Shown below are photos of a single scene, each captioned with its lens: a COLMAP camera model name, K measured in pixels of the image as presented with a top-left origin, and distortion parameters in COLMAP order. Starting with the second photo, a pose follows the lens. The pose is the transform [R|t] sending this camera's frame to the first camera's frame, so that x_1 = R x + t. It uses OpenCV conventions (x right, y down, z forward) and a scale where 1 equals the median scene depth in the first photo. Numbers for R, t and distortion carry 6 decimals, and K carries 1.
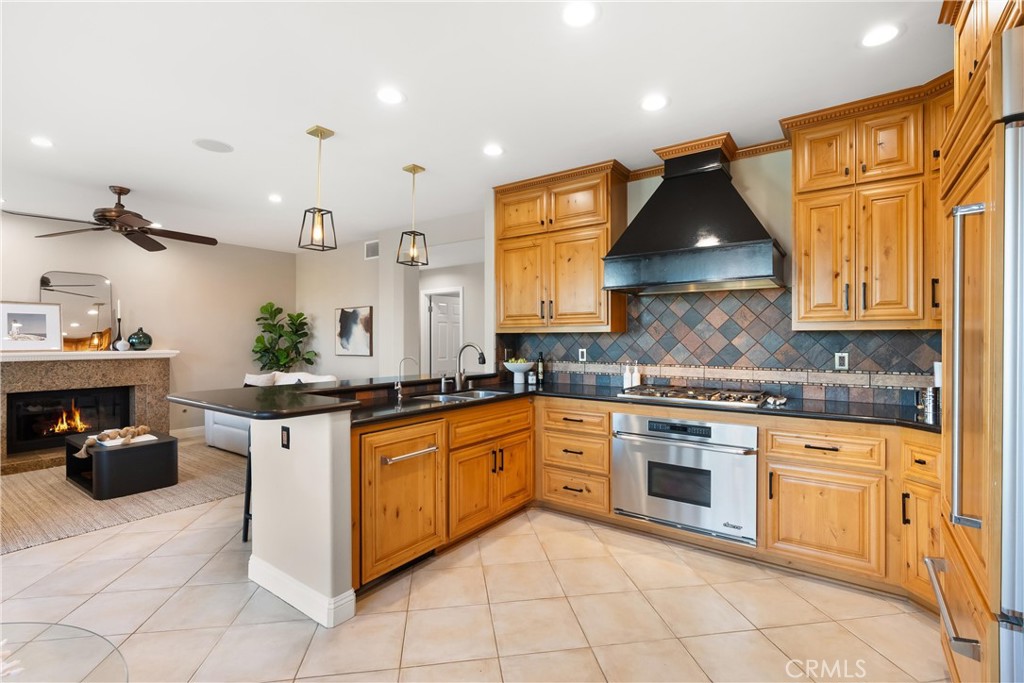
lens RADIAL K [[467.9, 0, 519.6], [0, 467.9, 339.4], [0, 0, 1]] dist [-0.007730, 0.002392]
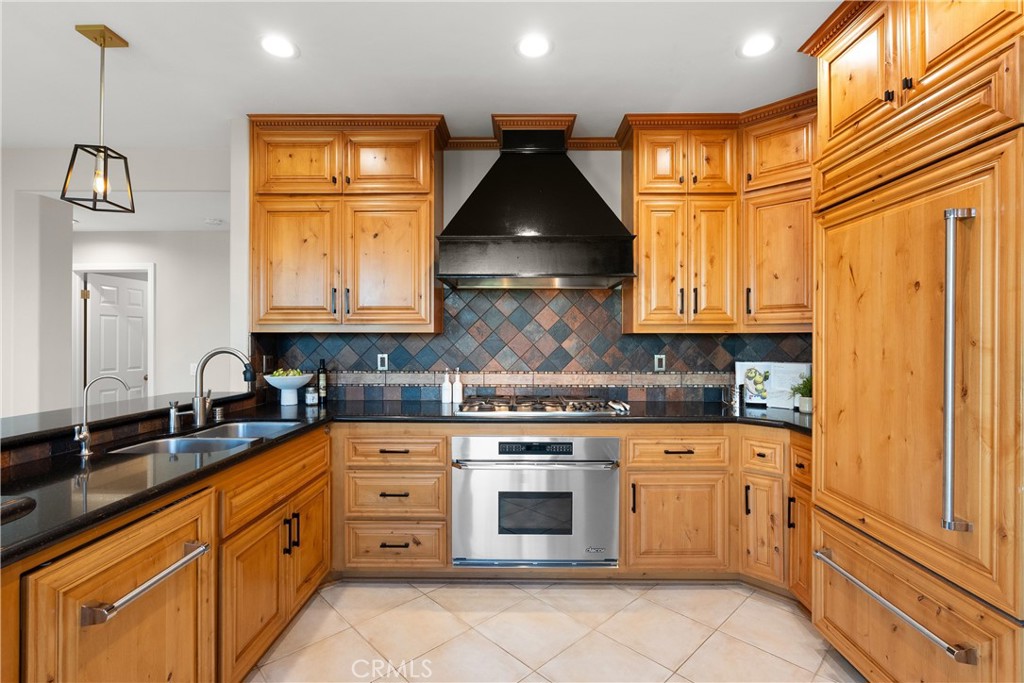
lens RADIAL K [[467.9, 0, 515.8], [0, 467.9, 339.2], [0, 0, 1]] dist [-0.007730, 0.002392]
pose [[0.819109, 0.003142, 0.573629, -0.127419], [-0.000299, 0.999987, -0.005051, -0.000617], [-0.573638, 0.003965, 0.819099, 0.240189]]
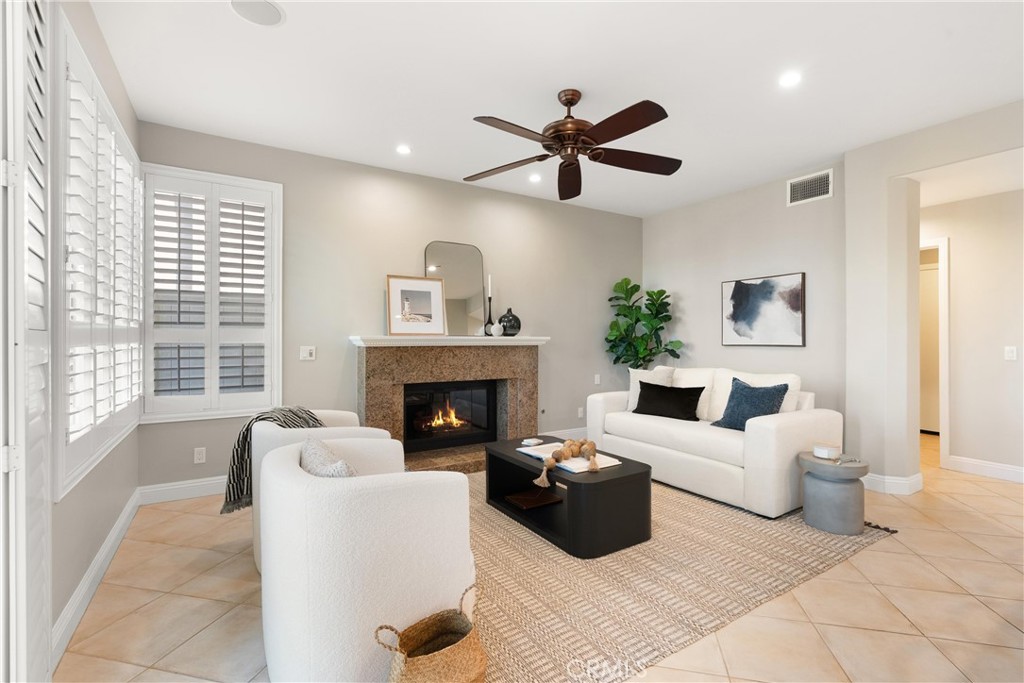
lens RADIAL K [[467.9, 0, 508.7], [0, 467.9, 336.2], [0, 0, 1]] dist [-0.007730, 0.002392]
pose [[0.920427, 0.001934, -0.390909, -0.684019], [-0.002586, 0.999996, -0.001144, 0.034437], [0.390906, 0.002064, 0.920429, 0.334994]]
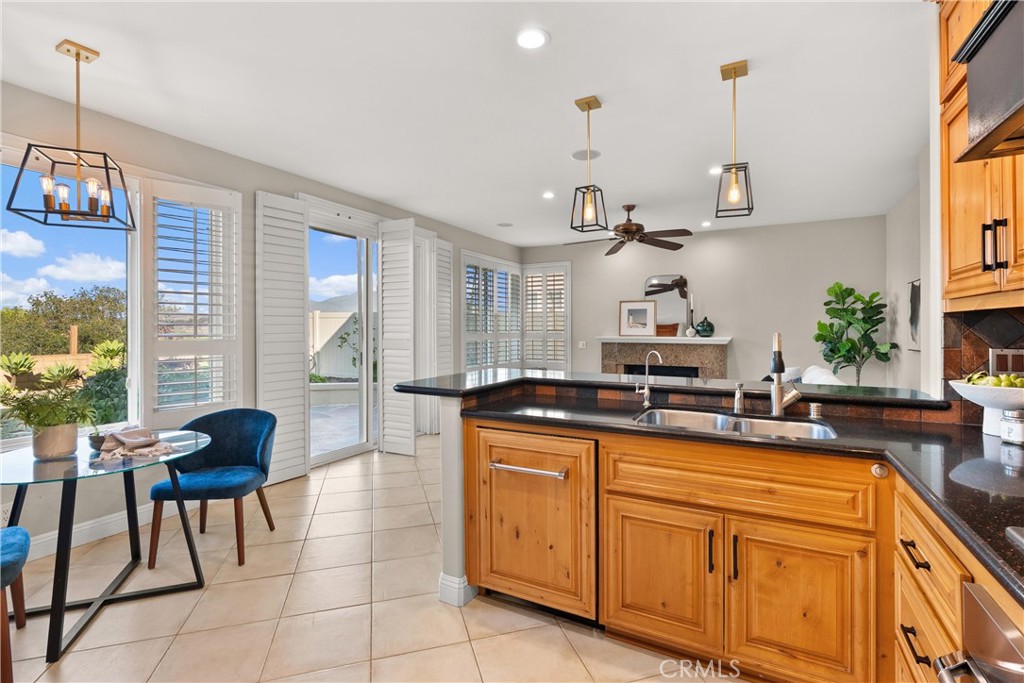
lens RADIAL K [[467.9, 0, 516.9], [0, 467.9, 328.9], [0, 0, 1]] dist [-0.007730, 0.002392]
pose [[0.131427, 0.002377, -0.991323, 0.353138], [0.000361, 0.999997, 0.002446, 0.000953], [0.991326, -0.000679, 0.131426, 0.548420]]
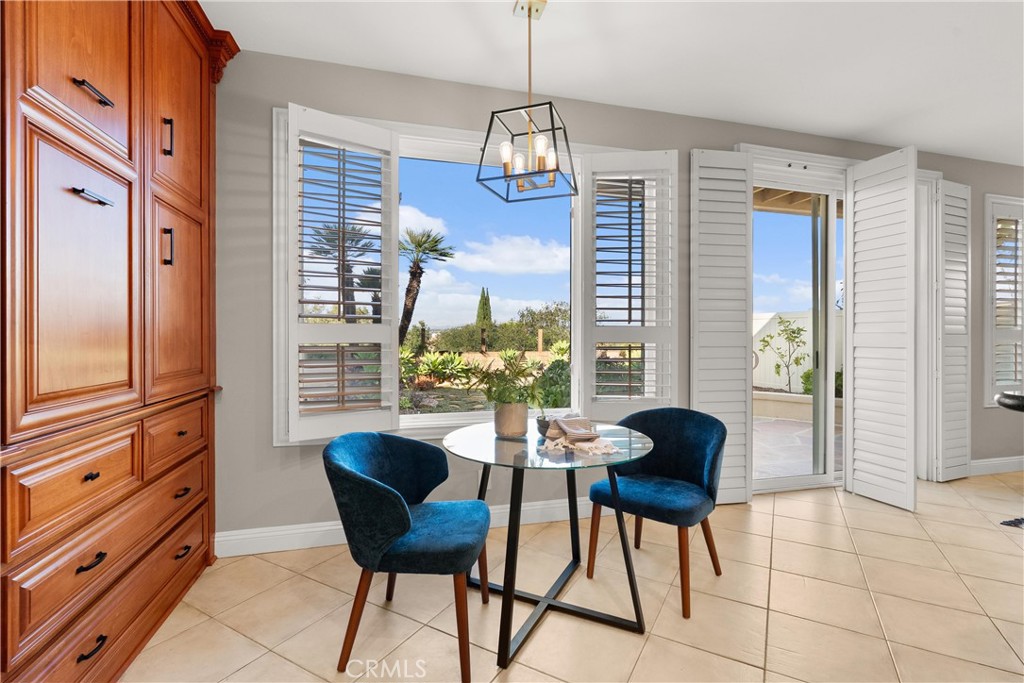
lens RADIAL K [[467.9, 0, 516.6], [0, 467.9, 337.7], [0, 0, 1]] dist [-0.007730, 0.002392]
pose [[-0.632275, 0.001219, -0.774743, 0.154356], [-0.002791, 0.999989, 0.003852, 0.037588], [0.774739, 0.004598, -0.632264, 0.426386]]
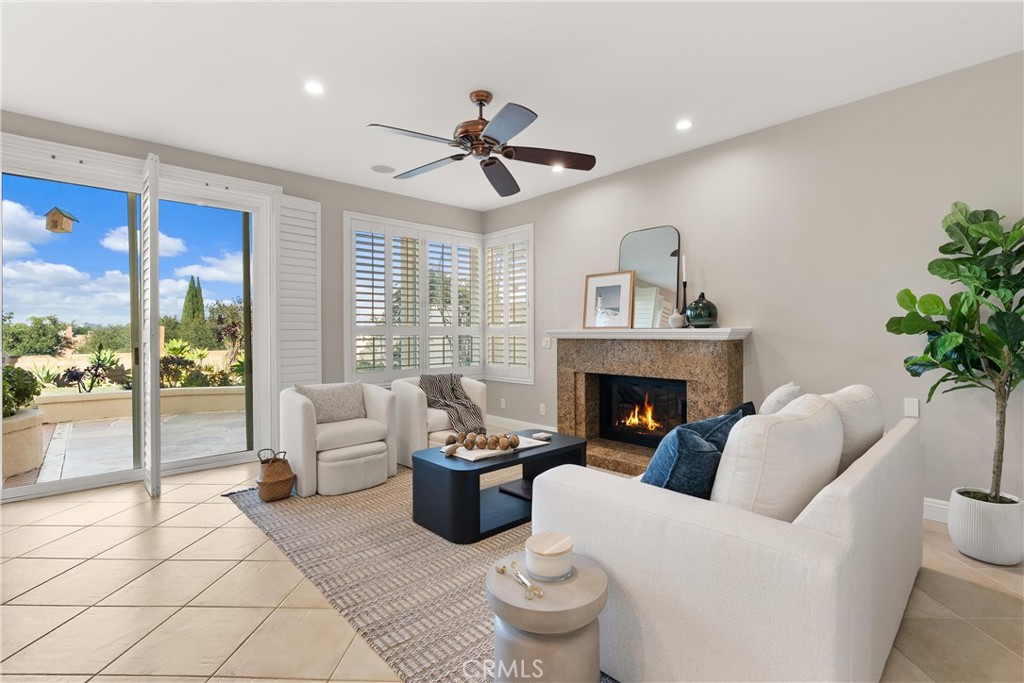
lens RADIAL K [[467.9, 0, 514.5], [0, 467.9, 335.8], [0, 0, 1]] dist [-0.007730, 0.002392]
pose [[-0.210849, 0.011236, -0.977454, -0.171808], [0.004335, 0.999935, 0.010559, 0.036292], [0.977509, -0.002011, -0.210884, 1.223945]]
